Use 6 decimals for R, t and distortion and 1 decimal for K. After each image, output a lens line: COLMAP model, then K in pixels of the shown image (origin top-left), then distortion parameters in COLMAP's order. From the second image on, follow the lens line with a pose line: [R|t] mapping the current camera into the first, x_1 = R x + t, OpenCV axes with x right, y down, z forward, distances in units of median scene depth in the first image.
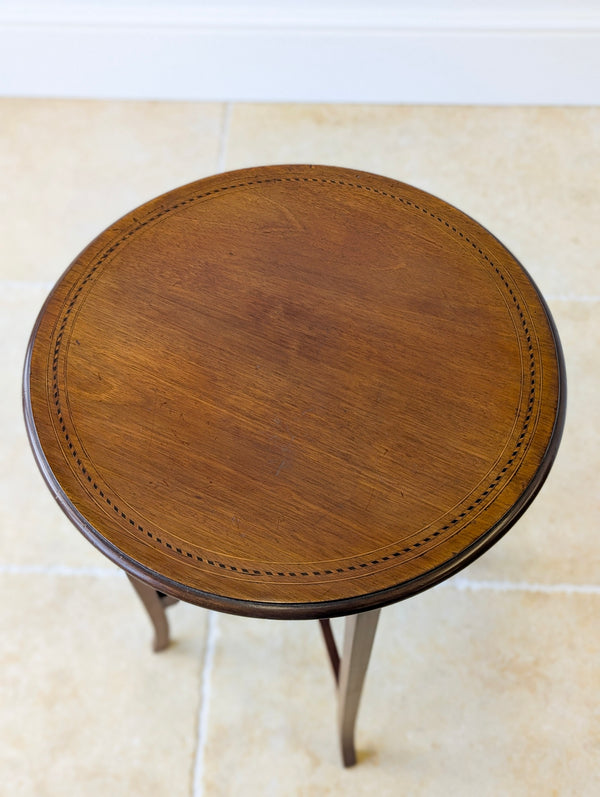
lens RADIAL K [[834.7, 0, 302.6], [0, 834.7, 378.5], [0, 0, 1]] dist [0.026470, 0.014429]
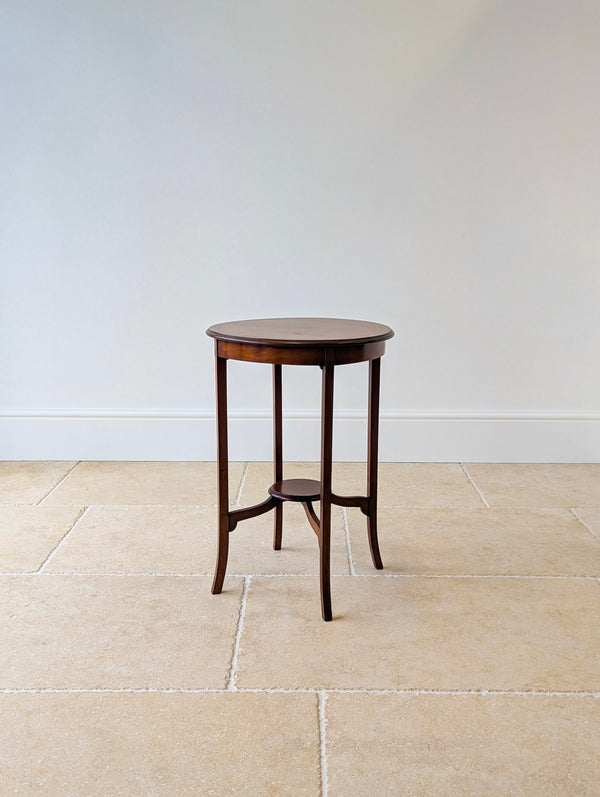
lens RADIAL K [[822.8, 0, 300.3], [0, 822.8, 427.9], [0, 0, 1]] dist [0.028838, 0.002703]
pose [[0.999194, 0.011403, 0.038493, -0.068789], [0.018560, 0.718994, -0.694768, 1.300390], [-0.035599, 0.694922, 0.718203, -0.479517]]
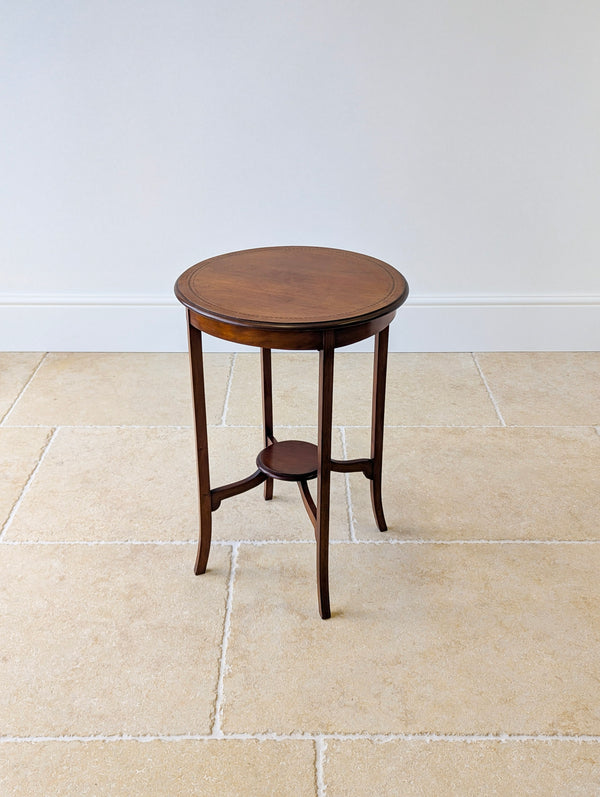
lens RADIAL K [[822.5, 0, 296.6], [0, 822.5, 399.1], [0, 0, 1]] dist [0.029256, 0.000735]
pose [[0.999098, -0.005864, 0.042059, -0.056744], [0.026129, 0.865626, -0.500009, 0.830268], [-0.033476, 0.500656, 0.864999, -0.485778]]
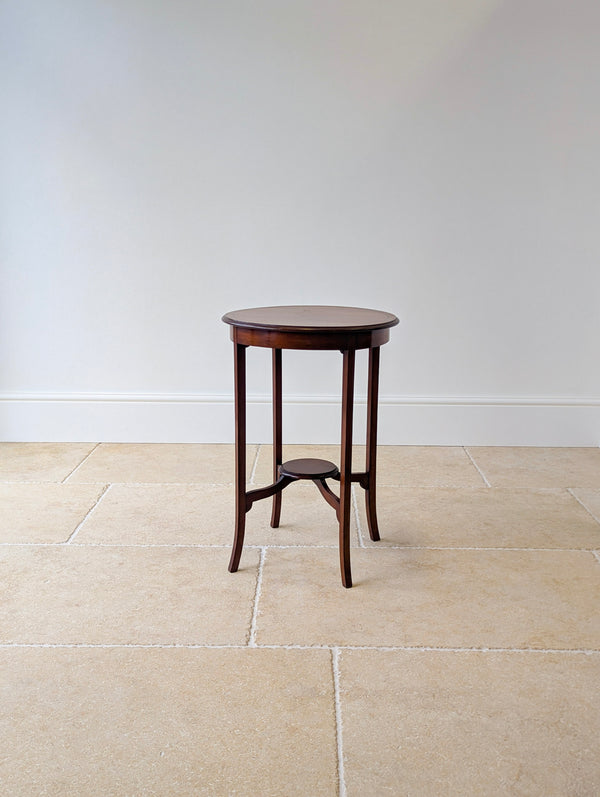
lens RADIAL K [[824.3, 0, 299.6], [0, 824.3, 402.1], [0, 0, 1]] dist [0.032651, 0.000555]
pose [[0.999298, 0.016541, 0.033603, -0.097536], [0.012225, 0.703995, -0.710100, 1.412024], [-0.035402, 0.710012, 0.703299, -0.556042]]
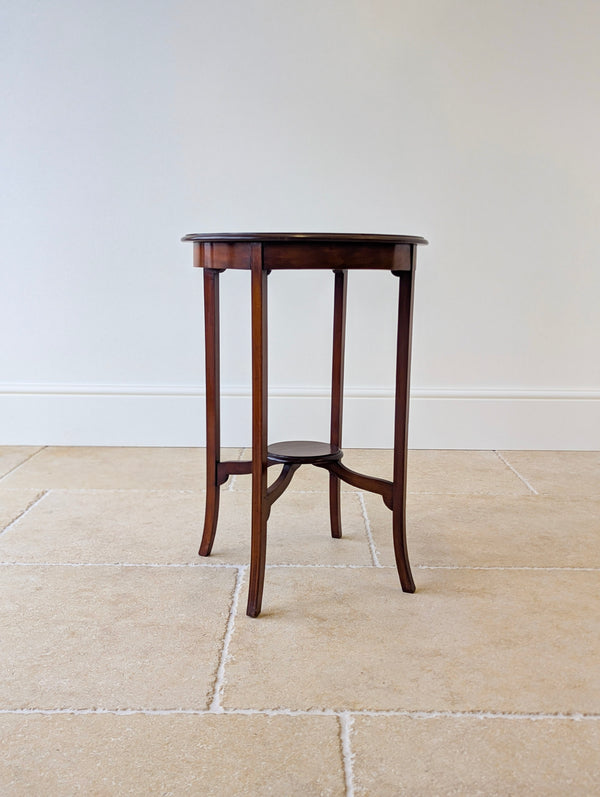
lens RADIAL K [[834.7, 0, 302.6], [0, 834.7, 378.5], [0, 0, 1]] dist [0.026470, 0.014429]
pose [[0.998940, 0.020846, 0.041037, -0.072237], [0.017824, 0.646813, -0.762440, 1.150649], [-0.042438, 0.762363, 0.645756, -0.109070]]
